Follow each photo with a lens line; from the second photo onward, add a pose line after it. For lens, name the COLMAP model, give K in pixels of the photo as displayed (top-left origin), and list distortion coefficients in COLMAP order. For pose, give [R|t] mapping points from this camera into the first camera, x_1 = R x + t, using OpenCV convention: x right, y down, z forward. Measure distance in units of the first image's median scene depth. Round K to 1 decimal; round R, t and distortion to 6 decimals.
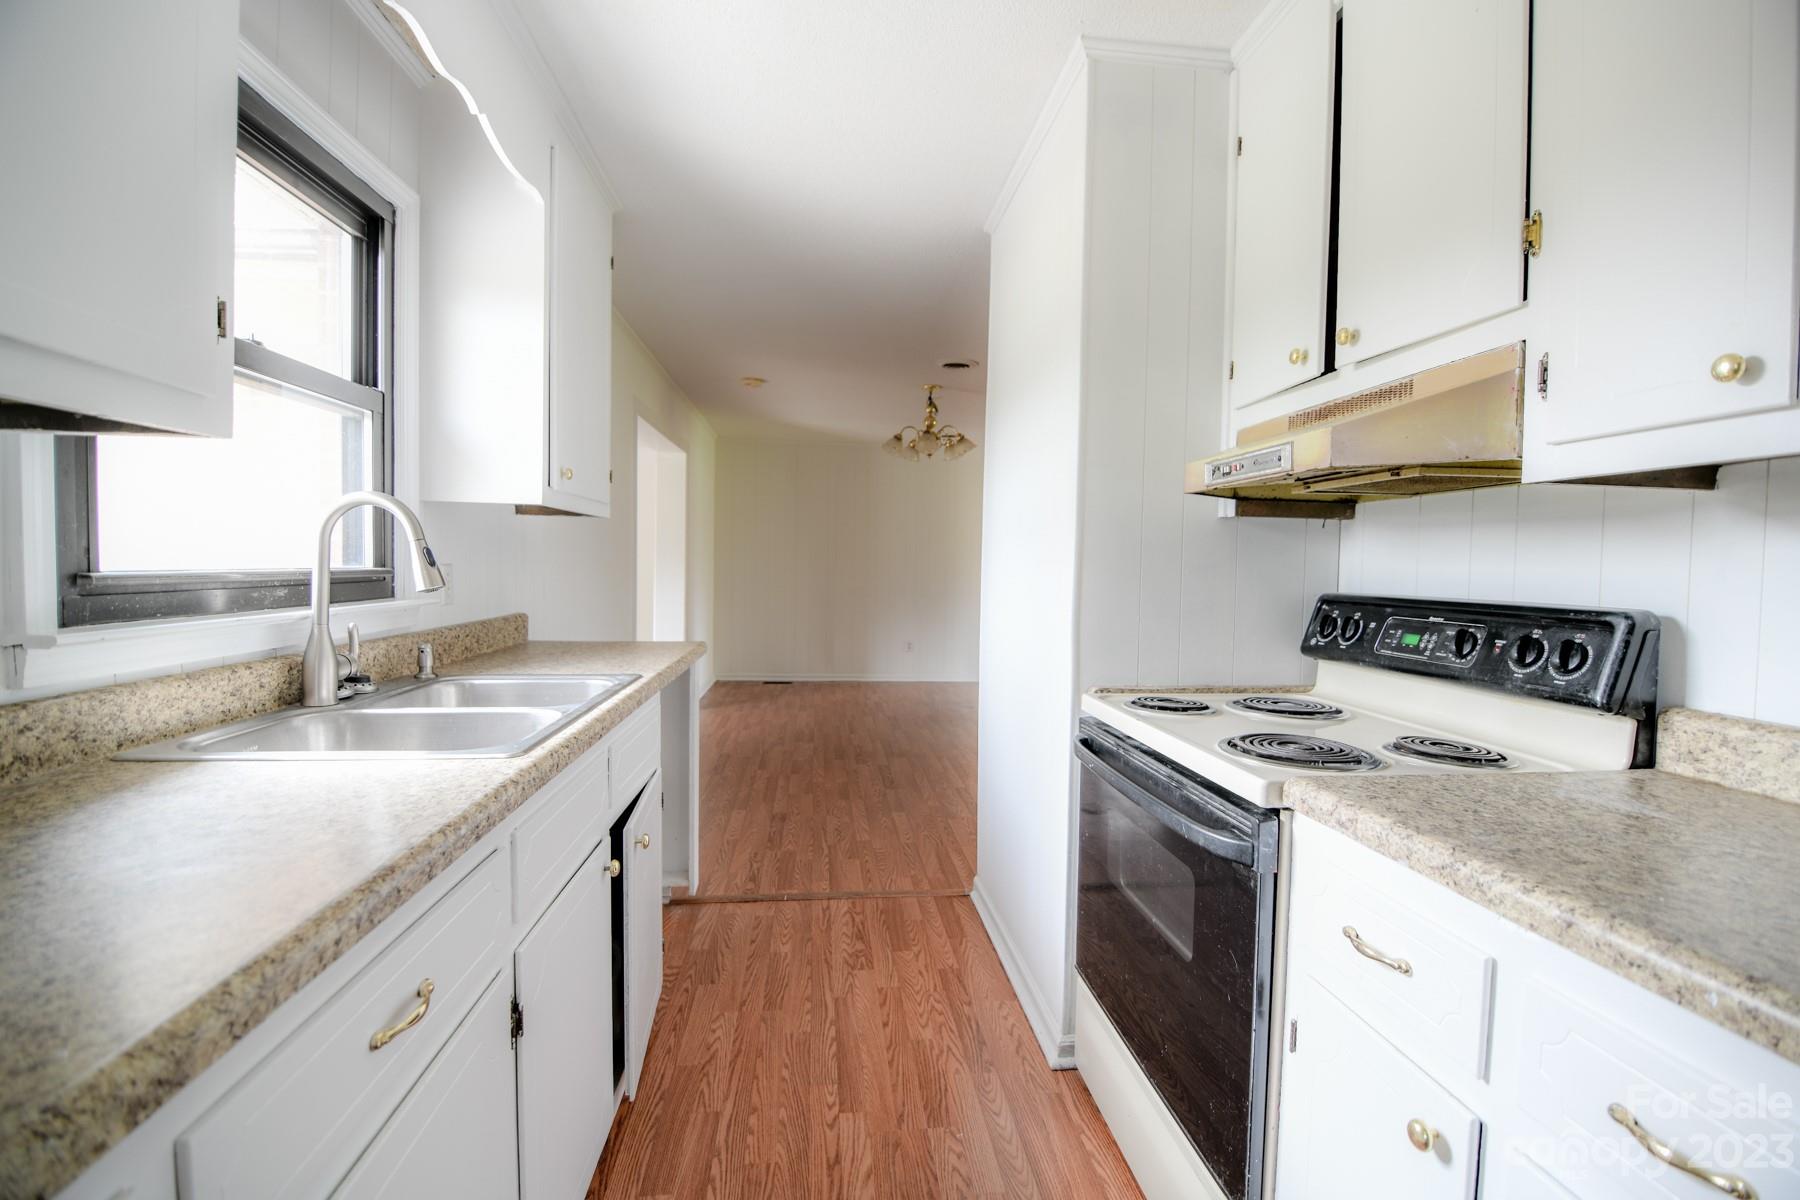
lens RADIAL K [[804.6, 0, 904.2], [0, 804.6, 595.8], [0, 0, 1]] dist [-0.000868, -0.014130]
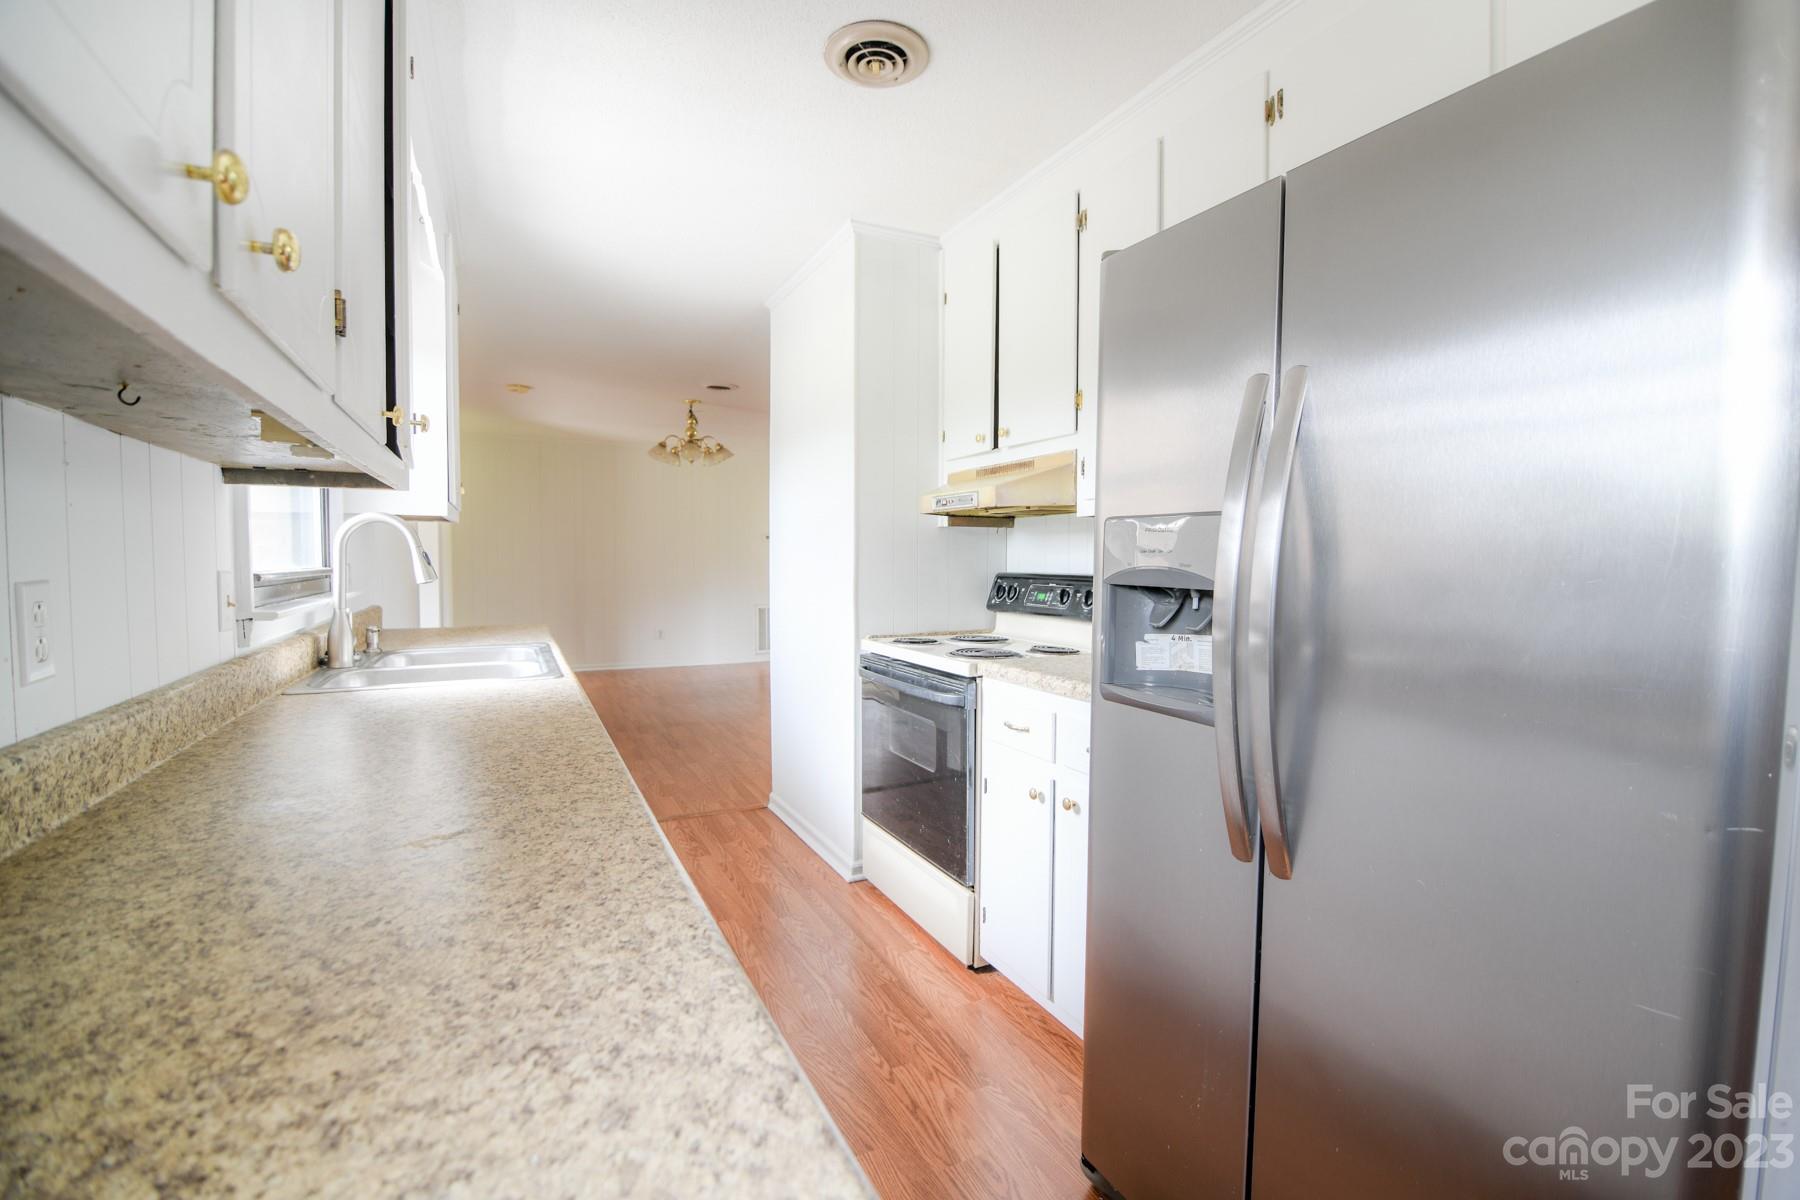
lens RADIAL K [[804.6, 0, 904.2], [0, 804.6, 595.8], [0, 0, 1]] dist [-0.000868, -0.014130]
pose [[0.939633, -0.030127, 0.340854, -0.256490], [0.026139, 0.999526, 0.016287, 0.014559], [-0.341183, -0.006394, 0.939975, -0.556904]]
